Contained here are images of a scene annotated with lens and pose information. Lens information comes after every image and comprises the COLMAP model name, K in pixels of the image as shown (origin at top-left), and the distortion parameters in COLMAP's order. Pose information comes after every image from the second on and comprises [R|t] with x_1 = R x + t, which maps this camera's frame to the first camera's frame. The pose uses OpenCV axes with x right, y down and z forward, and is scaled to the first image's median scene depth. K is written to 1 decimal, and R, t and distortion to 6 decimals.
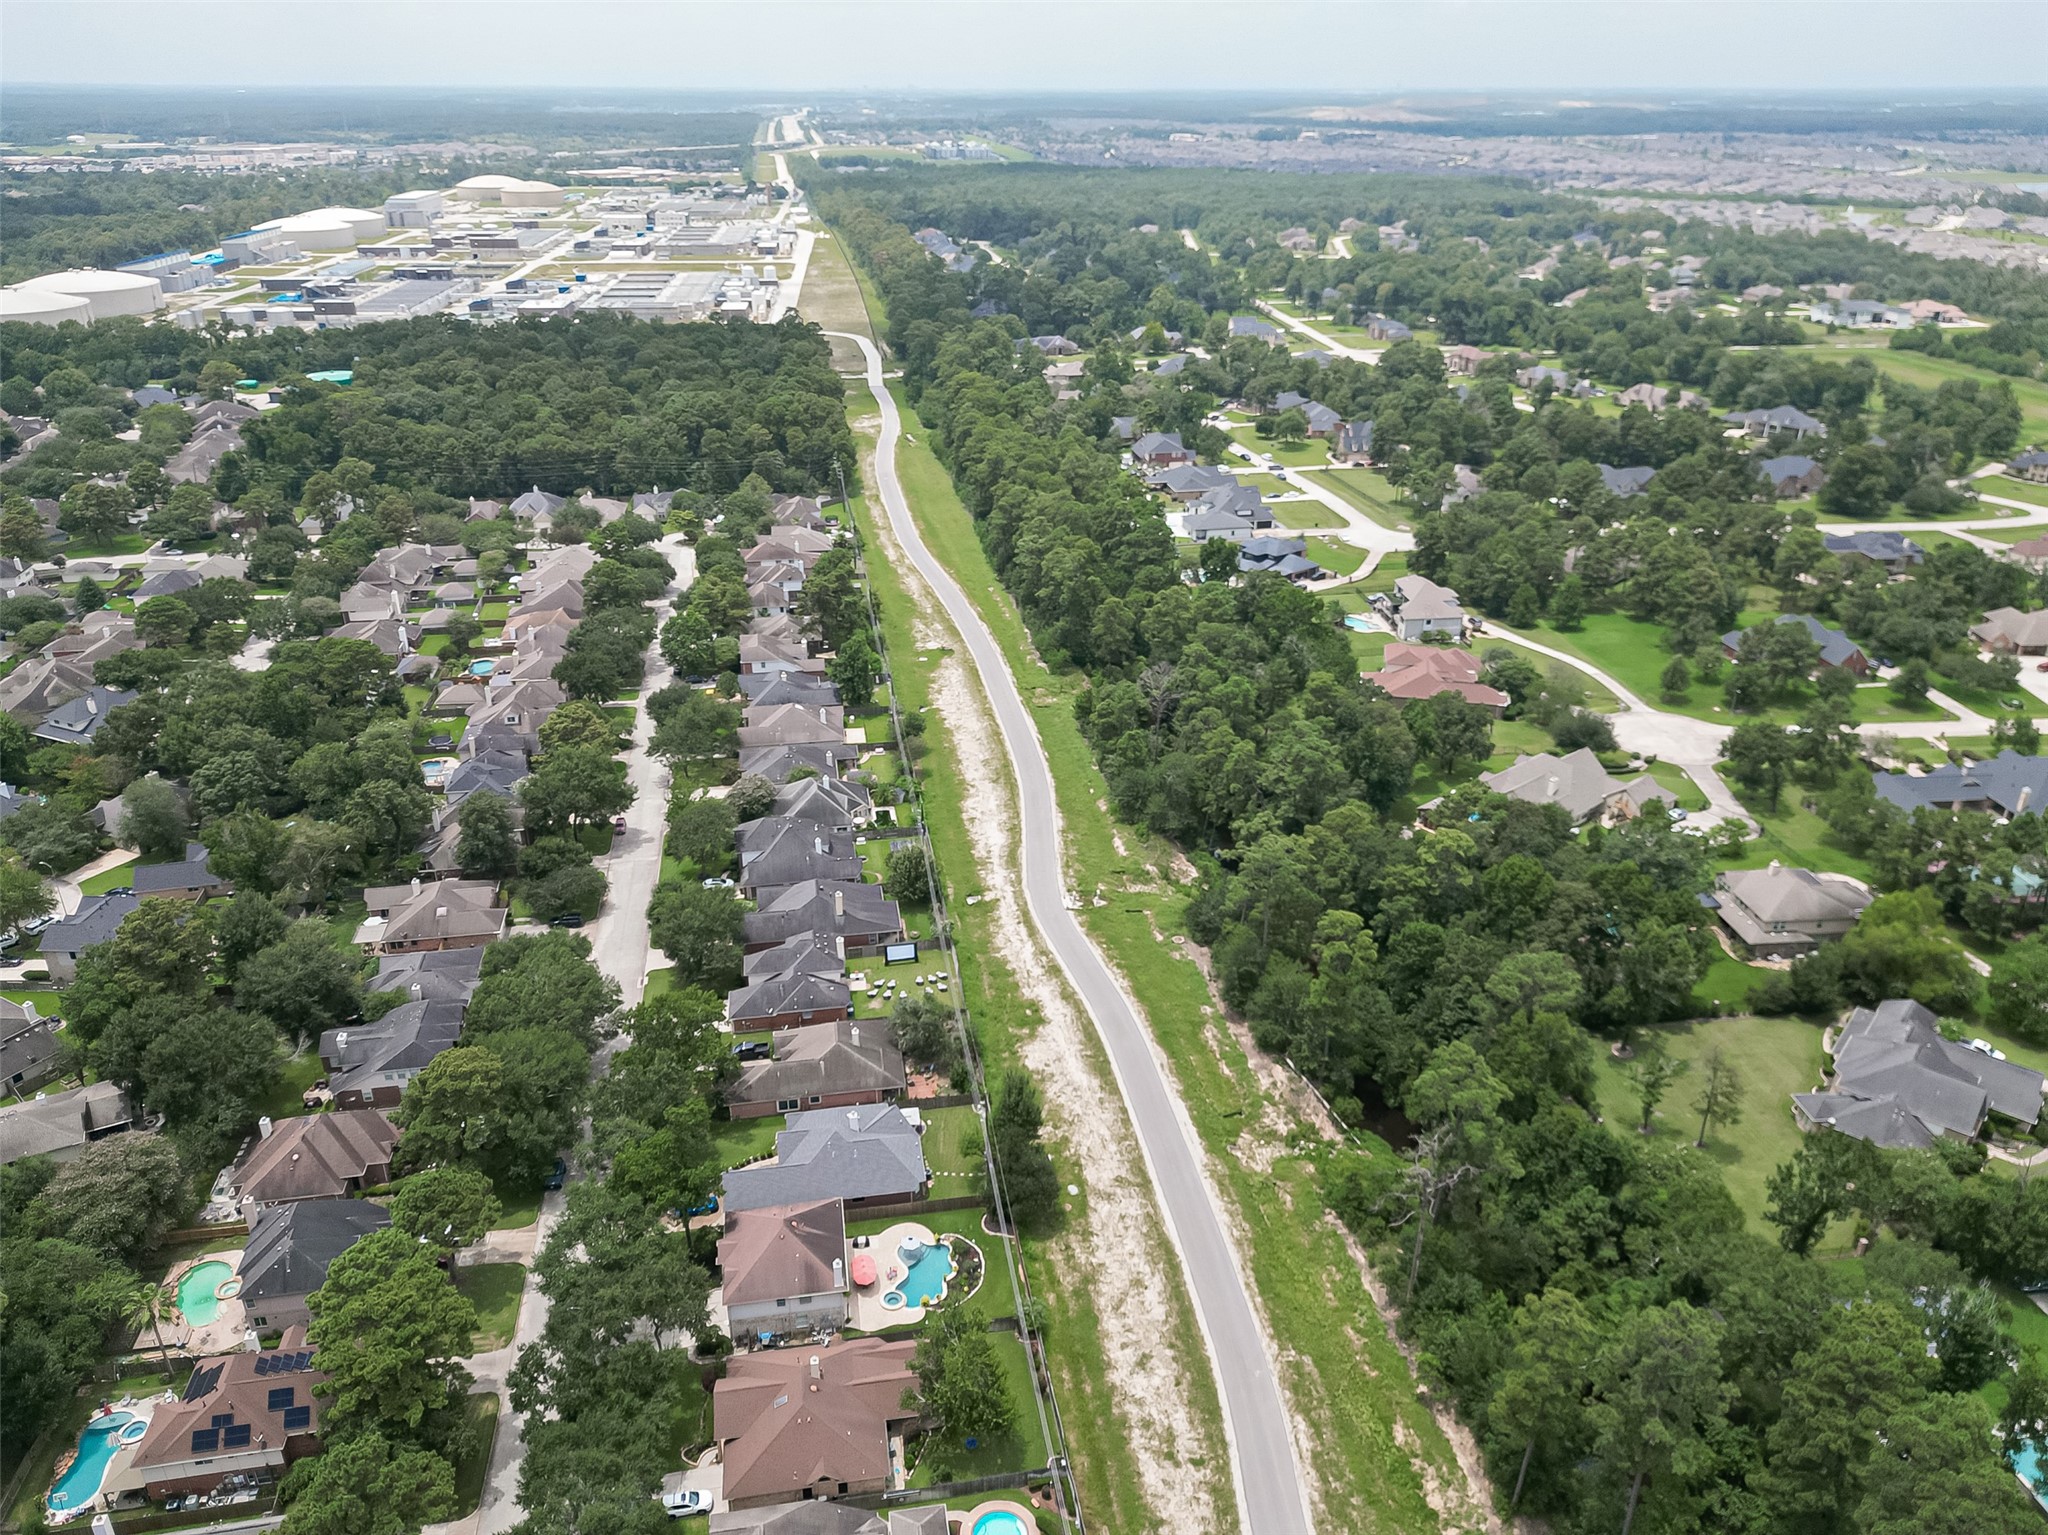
lens RADIAL K [[1462.4, 0, 1020.2], [0, 1462.4, 762.9], [0, 0, 1]] dist [0.090728, -0.099486]
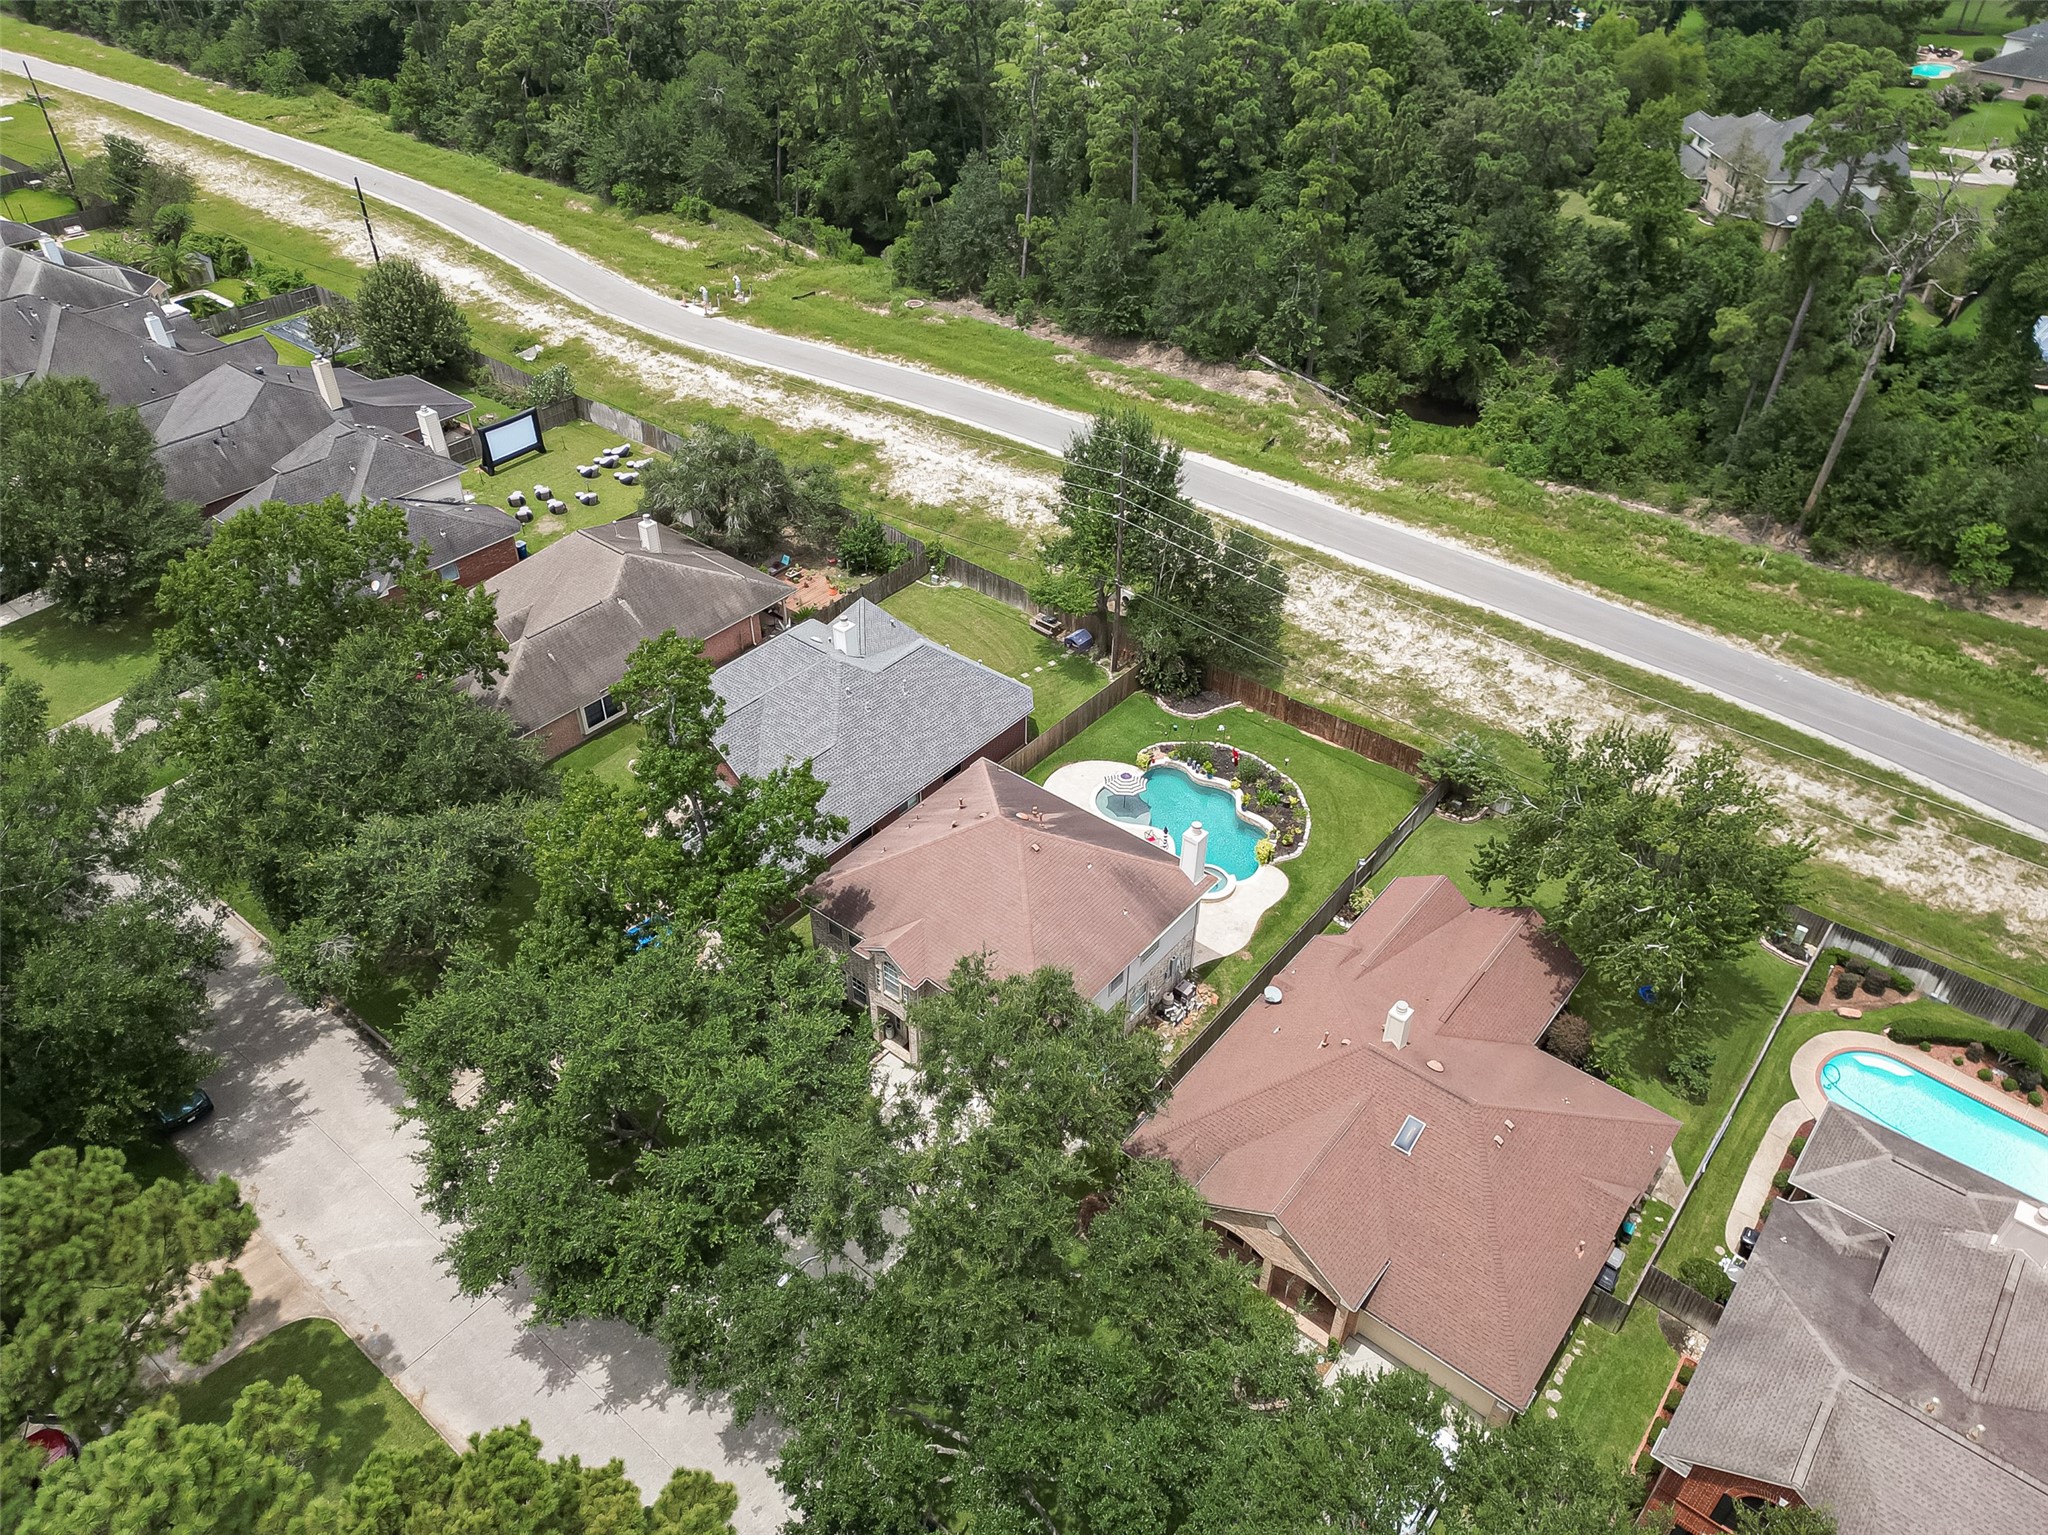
lens RADIAL K [[1462.4, 0, 1020.2], [0, 1462.4, 762.9], [0, 0, 1]] dist [0.090728, -0.099486]
pose [[0.749639, -0.400067, 0.527245, -0.297643], [0.282591, 0.913838, 0.291620, 0.151722], [-0.598484, -0.069615, 0.798104, 0.566897]]
